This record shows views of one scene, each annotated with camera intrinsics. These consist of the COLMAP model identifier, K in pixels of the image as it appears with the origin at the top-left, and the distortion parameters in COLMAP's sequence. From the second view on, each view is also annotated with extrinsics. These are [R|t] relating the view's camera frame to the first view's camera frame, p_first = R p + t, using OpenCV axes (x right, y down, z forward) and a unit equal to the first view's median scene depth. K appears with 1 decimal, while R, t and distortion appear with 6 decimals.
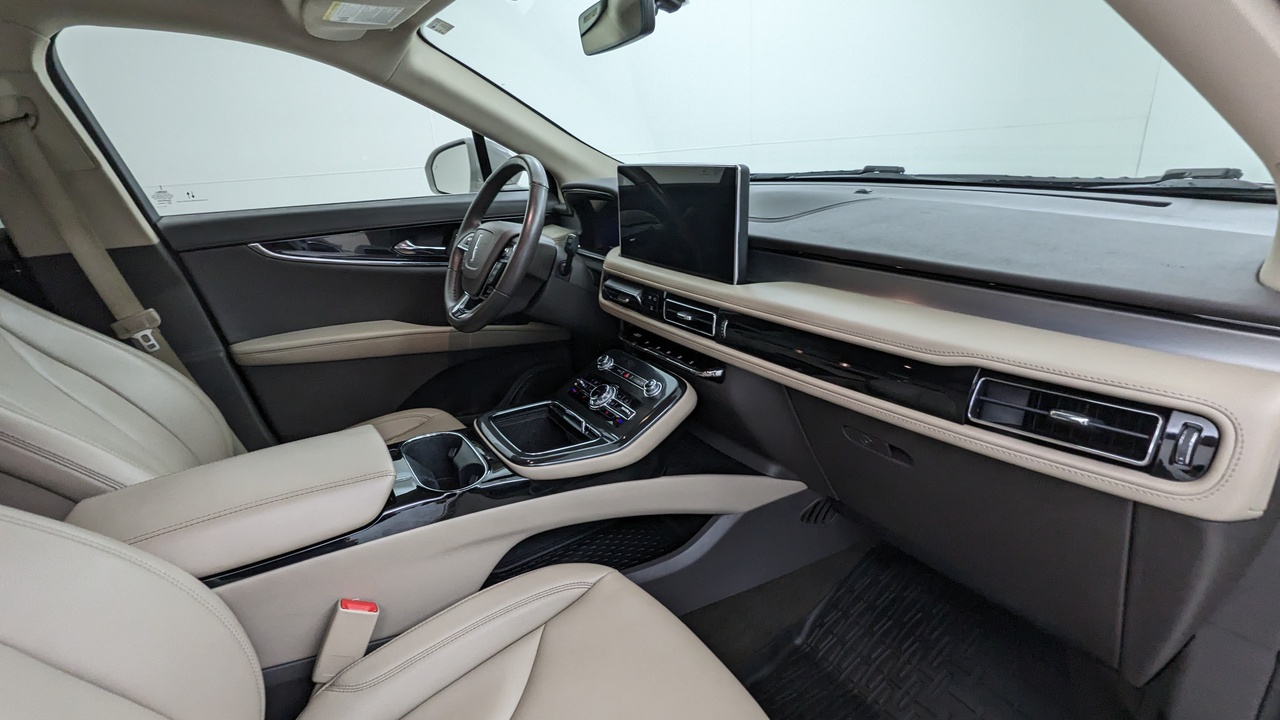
lens RADIAL K [[617.1, 0, 644.7], [0, 617.1, 355.7], [0, 0, 1]] dist [-0.002842, -0.000281]
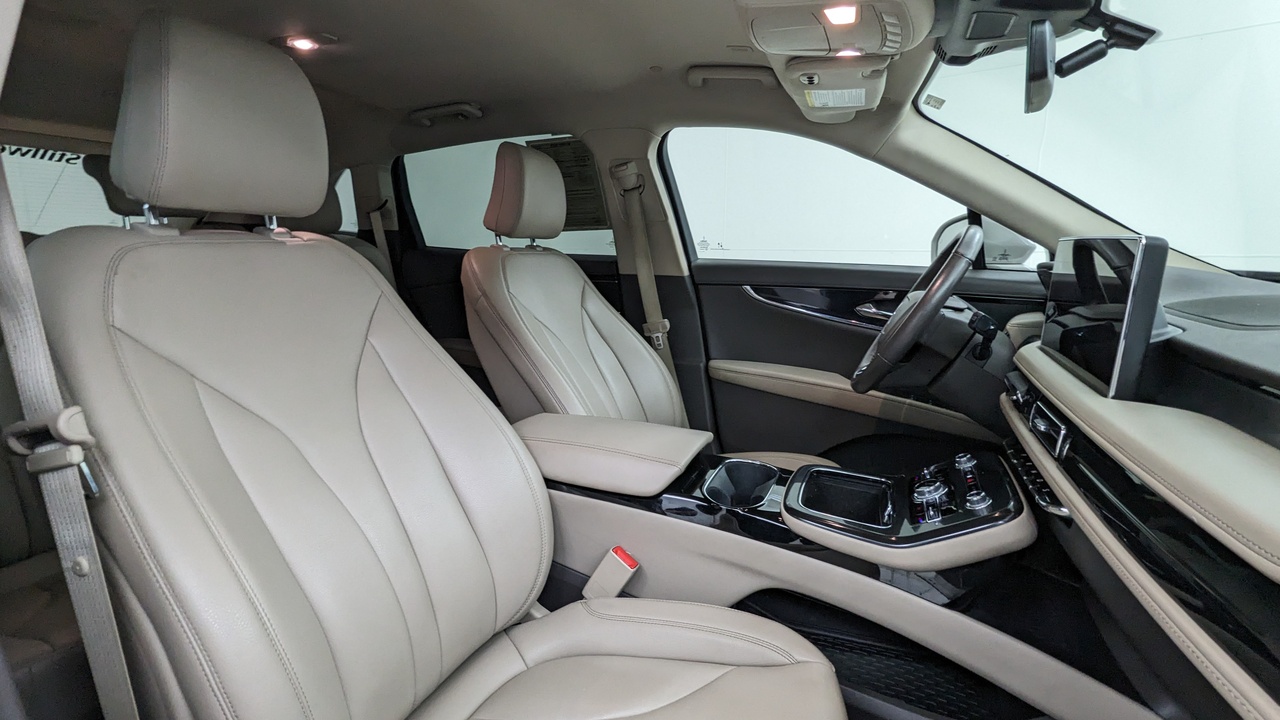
lens RADIAL K [[617.1, 0, 644.0], [0, 617.1, 356.8], [0, 0, 1]] dist [-0.002842, -0.000281]
pose [[0.593891, 0.205660, -0.777816, 0.273878], [-0.303554, 0.952602, 0.020100, -0.007995], [0.745083, 0.224172, 0.628171, 0.101407]]
